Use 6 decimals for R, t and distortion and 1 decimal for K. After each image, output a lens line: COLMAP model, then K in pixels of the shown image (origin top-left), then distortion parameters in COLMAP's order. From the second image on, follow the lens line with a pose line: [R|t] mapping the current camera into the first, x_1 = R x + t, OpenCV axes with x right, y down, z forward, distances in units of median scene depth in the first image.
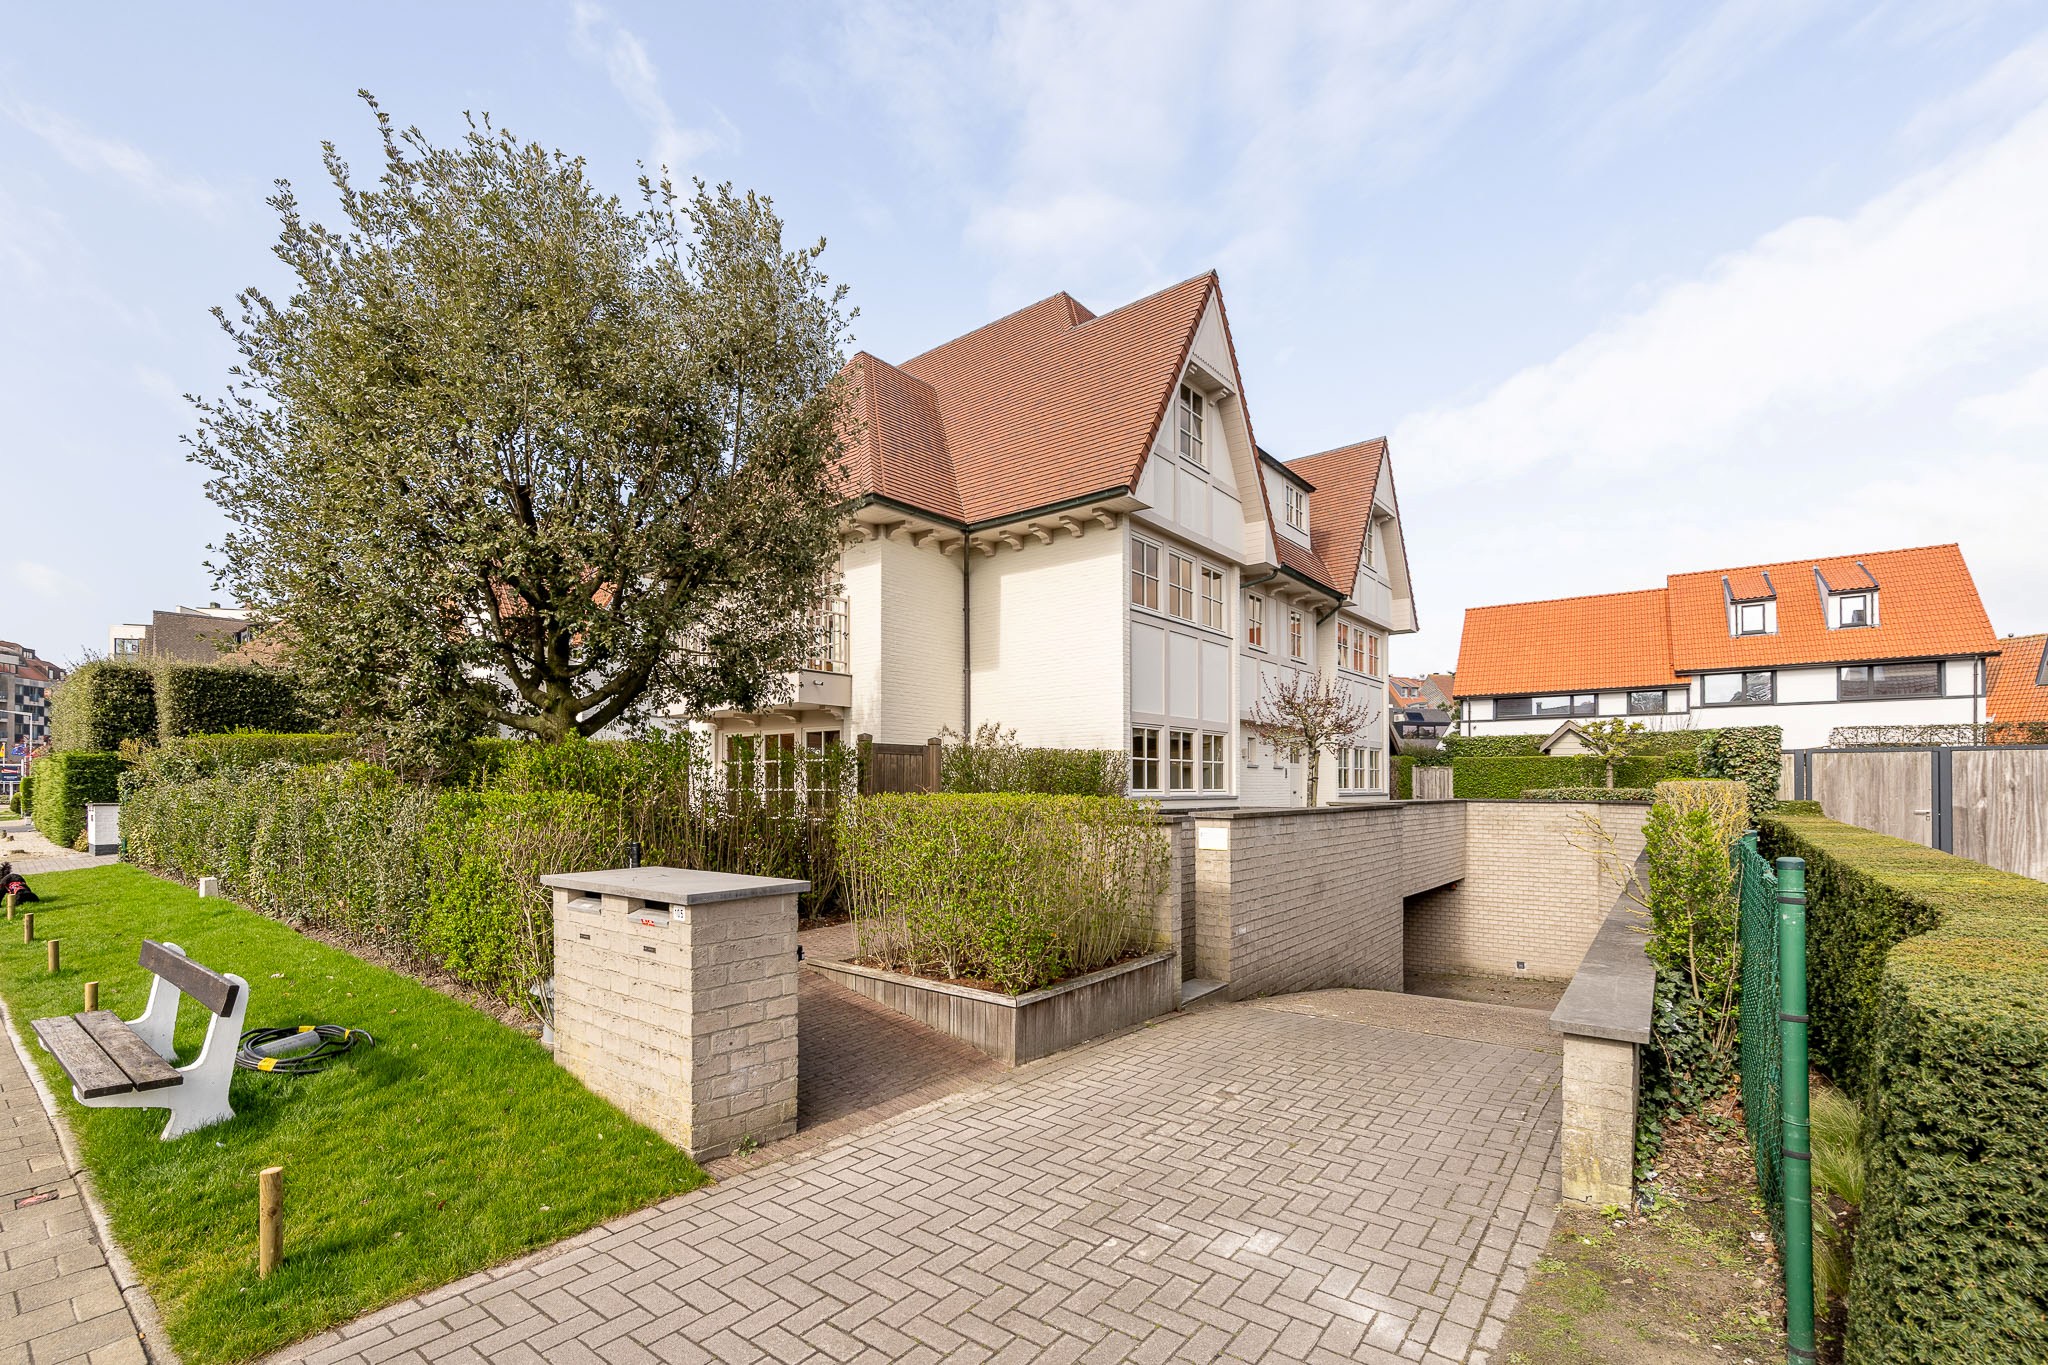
lens RADIAL K [[875.9, 0, 1016.9], [0, 875.9, 677.2], [0, 0, 1]] dist [-0.002943, 0.000039]
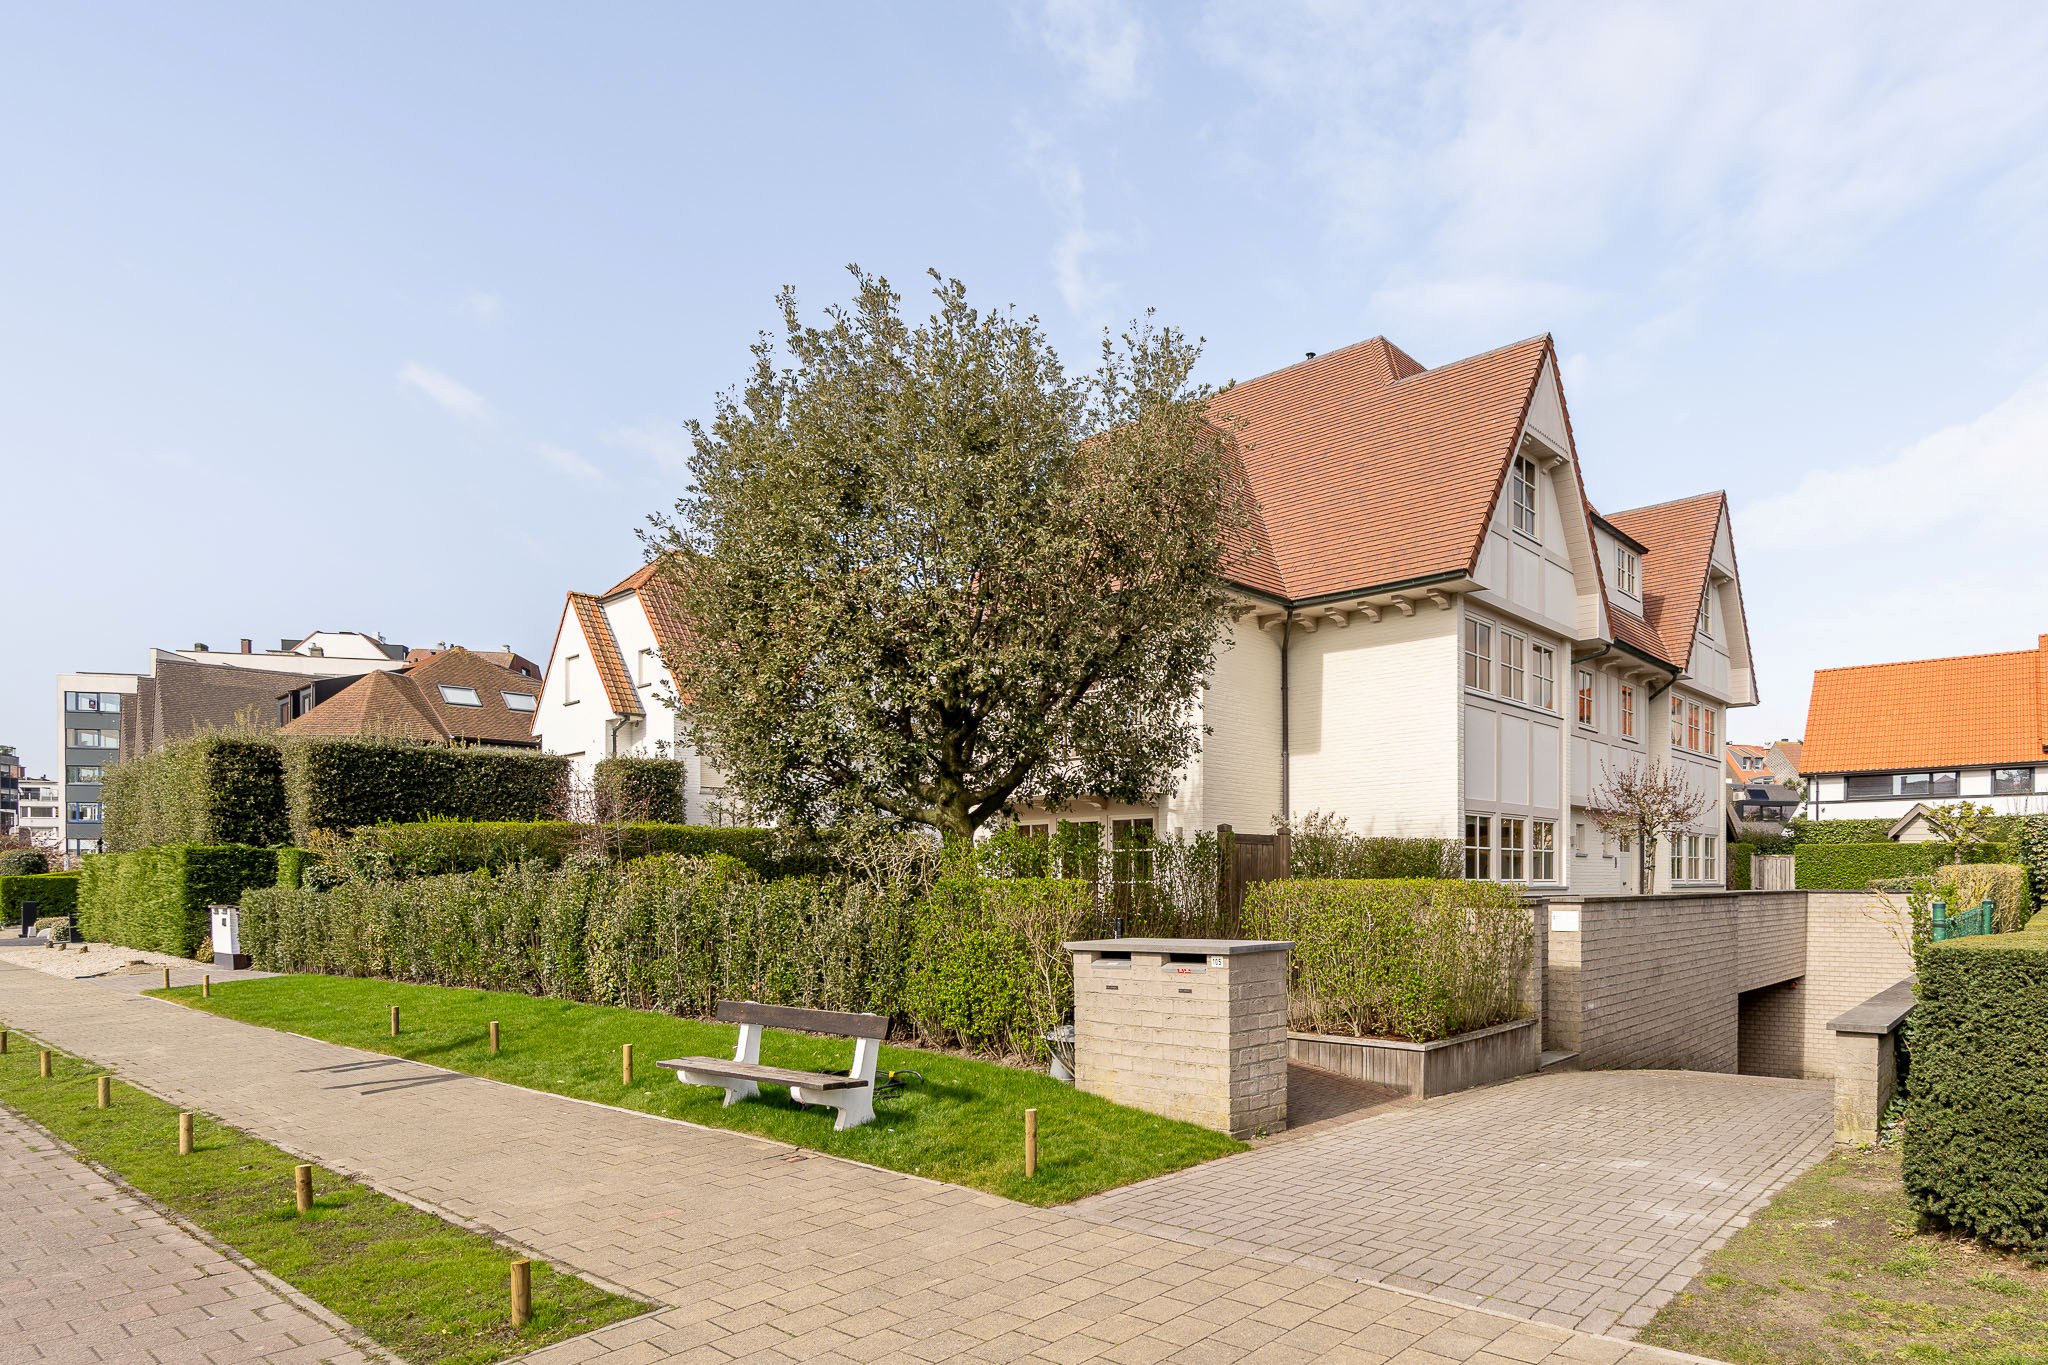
lens RADIAL K [[2001.3, 0, 1030.6], [0, 2001.3, 686.6], [0, 0, 1]] dist [-0.005921, 0.000000]
pose [[0.998057, 0.001348, 0.062297, -0.472301], [-0.002167, 0.999912, 0.013076, -0.109292], [-0.062274, -0.013185, 0.997972, -1.139415]]
